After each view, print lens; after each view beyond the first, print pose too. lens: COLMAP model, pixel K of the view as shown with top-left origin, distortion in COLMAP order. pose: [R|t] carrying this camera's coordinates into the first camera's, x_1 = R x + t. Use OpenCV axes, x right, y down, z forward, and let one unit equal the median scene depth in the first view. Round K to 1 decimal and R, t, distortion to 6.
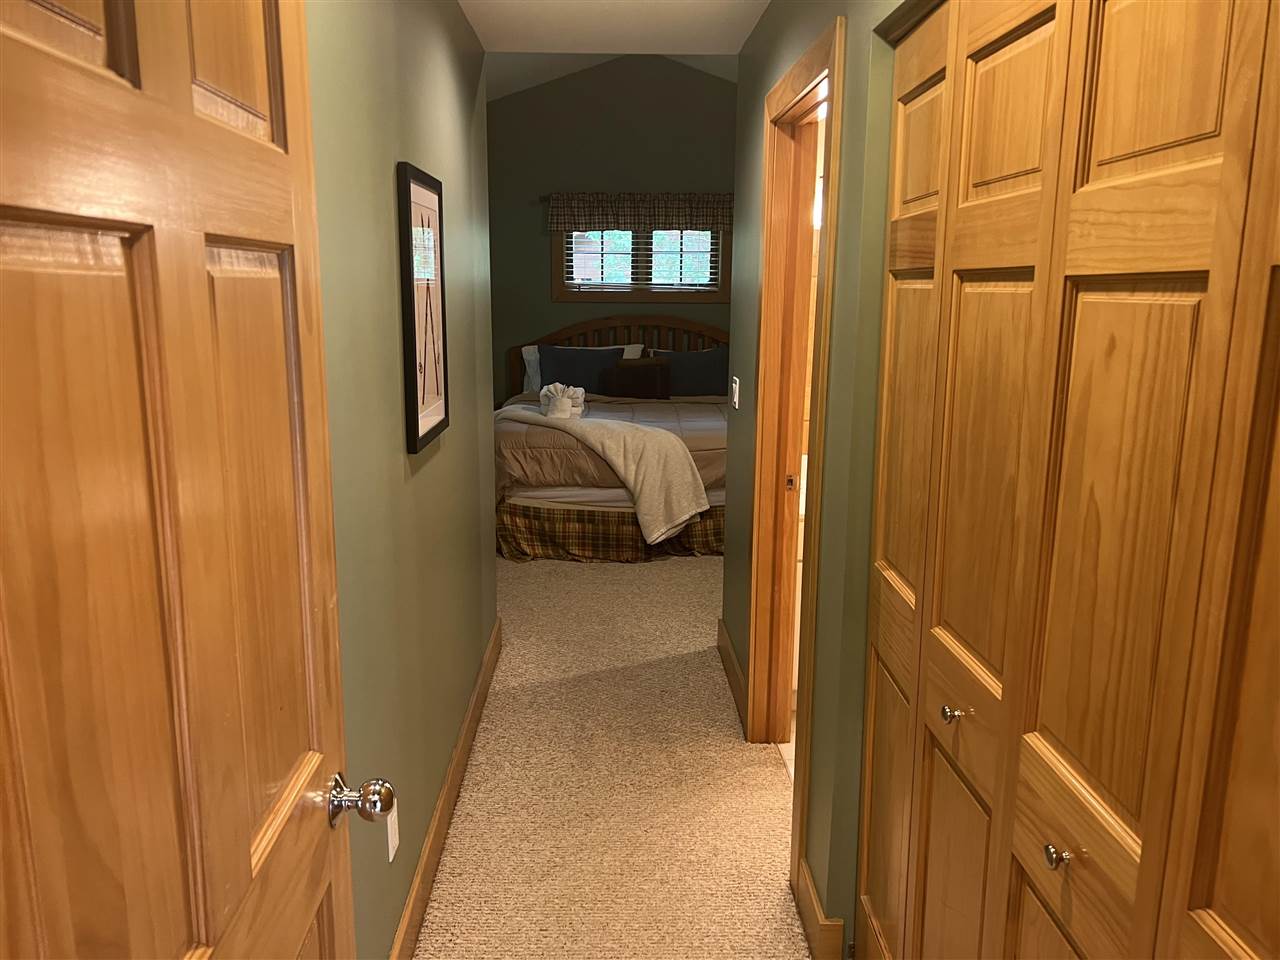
lens RADIAL K [[953.5, 0, 646.9], [0, 953.5, 477.4], [0, 0, 1]] dist [0.063634, -0.076279]
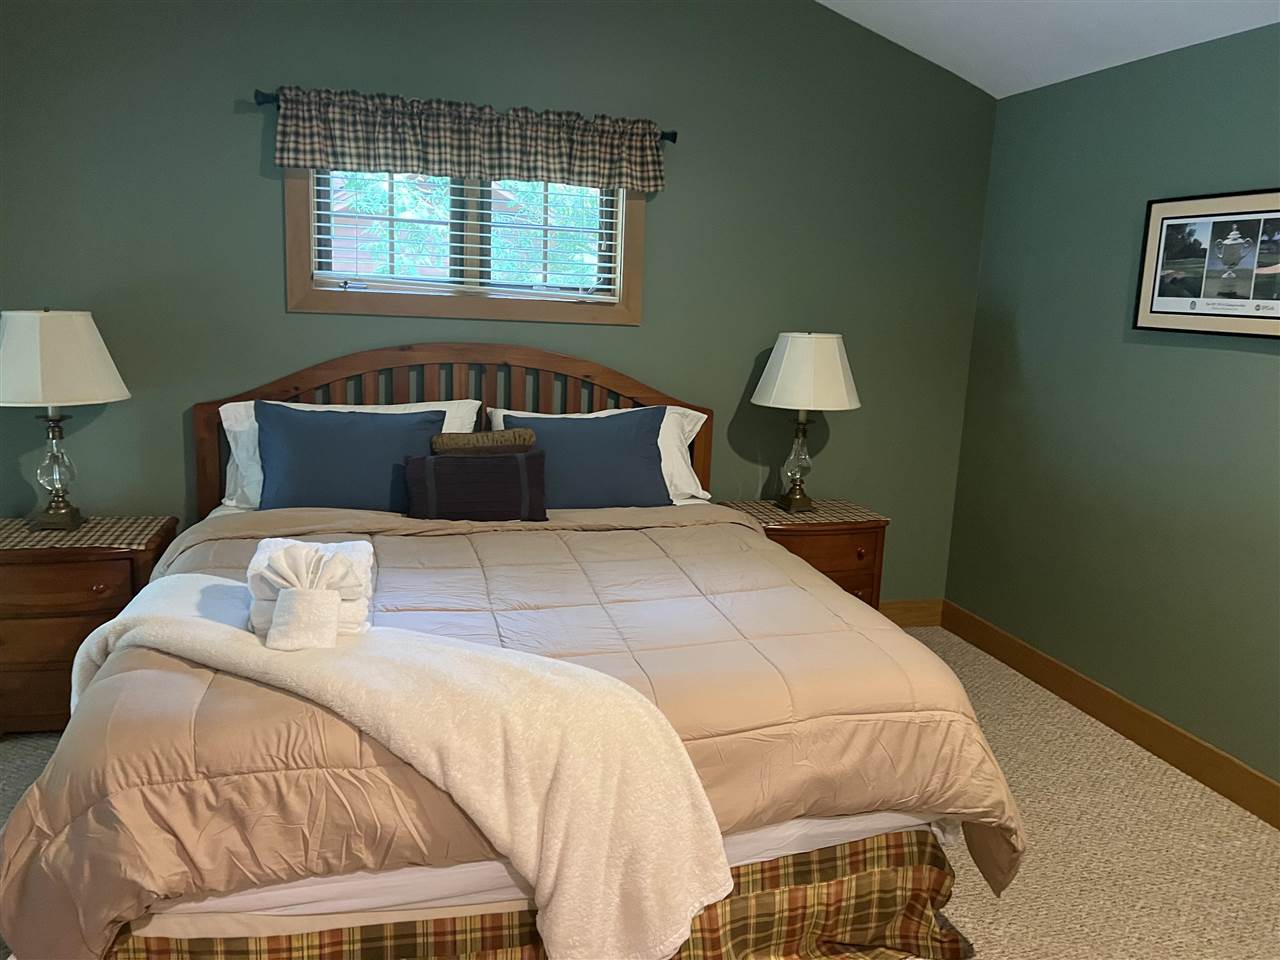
lens RADIAL K [[977.5, 0, 678.0], [0, 977.5, 479.4], [0, 0, 1]] dist [0.047735, -0.080841]
pose [[0.963950, -0.012034, 0.265811, -0.044319], [0.013828, 0.999892, -0.004877, -0.099843], [-0.265724, 0.008377, 0.964013, 0.499424]]
